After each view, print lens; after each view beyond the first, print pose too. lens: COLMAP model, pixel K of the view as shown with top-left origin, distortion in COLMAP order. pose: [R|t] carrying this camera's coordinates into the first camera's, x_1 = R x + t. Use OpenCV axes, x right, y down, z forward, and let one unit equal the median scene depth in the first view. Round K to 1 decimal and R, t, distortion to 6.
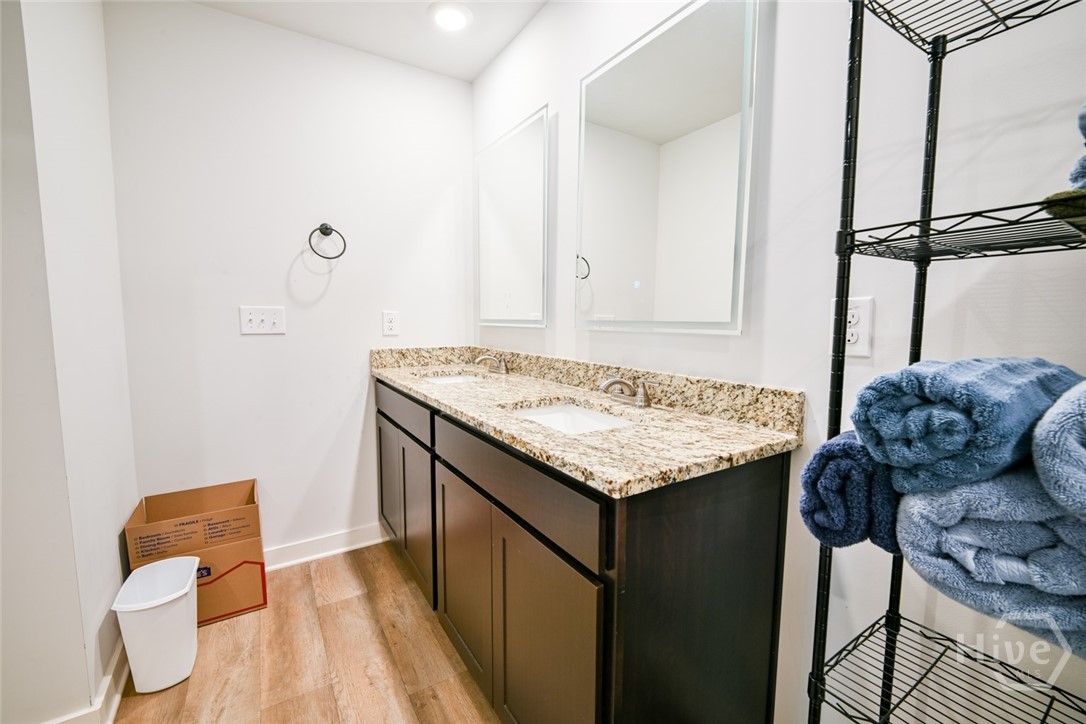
lens RADIAL K [[447.5, 0, 543.9], [0, 447.5, 359.7], [0, 0, 1]] dist [-0.014785, -0.000440]
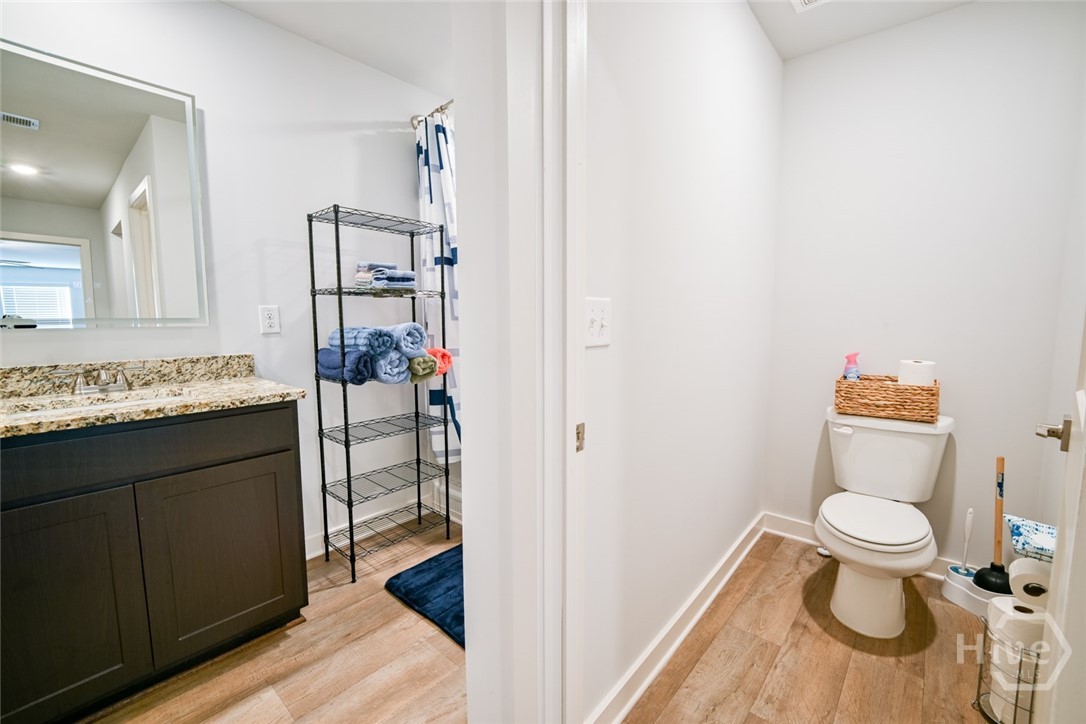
lens RADIAL K [[447.5, 0, 543.9], [0, 447.5, 359.7], [0, 0, 1]] dist [-0.014785, -0.000440]
pose [[-0.276840, -0.102044, 0.955482, -1.408934], [0.086818, 0.987622, 0.130631, -0.038213], [-0.956986, 0.119117, -0.264554, 0.273724]]
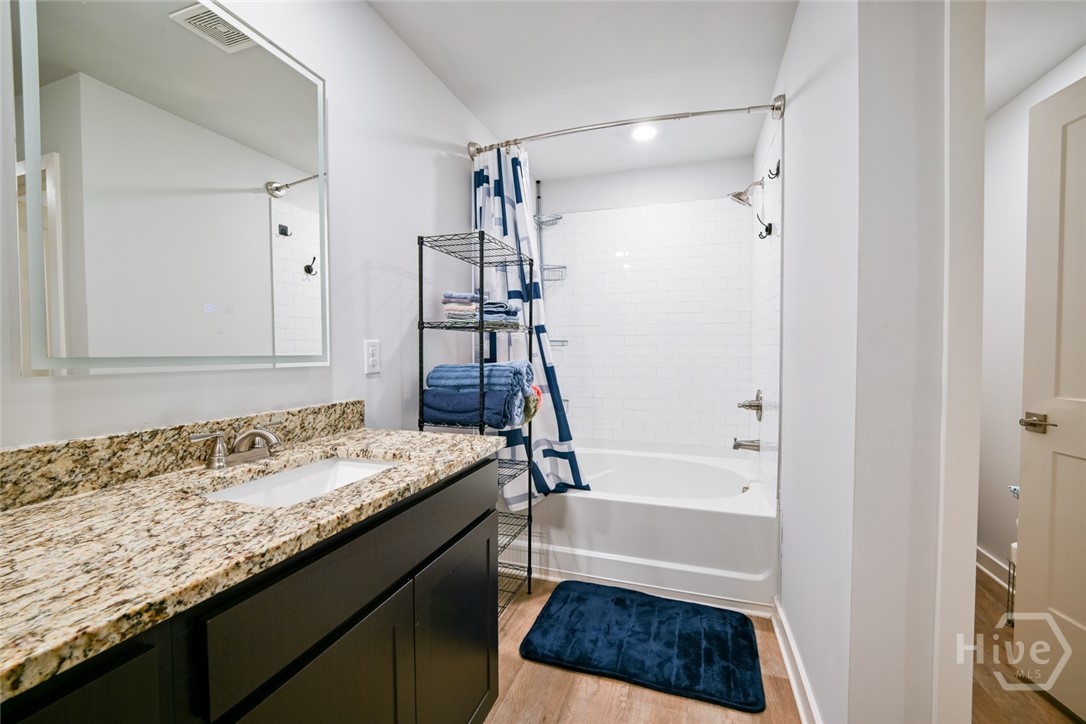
lens RADIAL K [[445.6, 0, 543.9], [0, 445.6, 360.4], [0, 0, 1]] dist [-0.006344, -0.000478]
pose [[-0.615783, -0.025548, 0.787502, -0.900773], [0.067945, 0.994029, 0.085377, -0.132125], [-0.784981, 0.106081, -0.610370, 1.262546]]
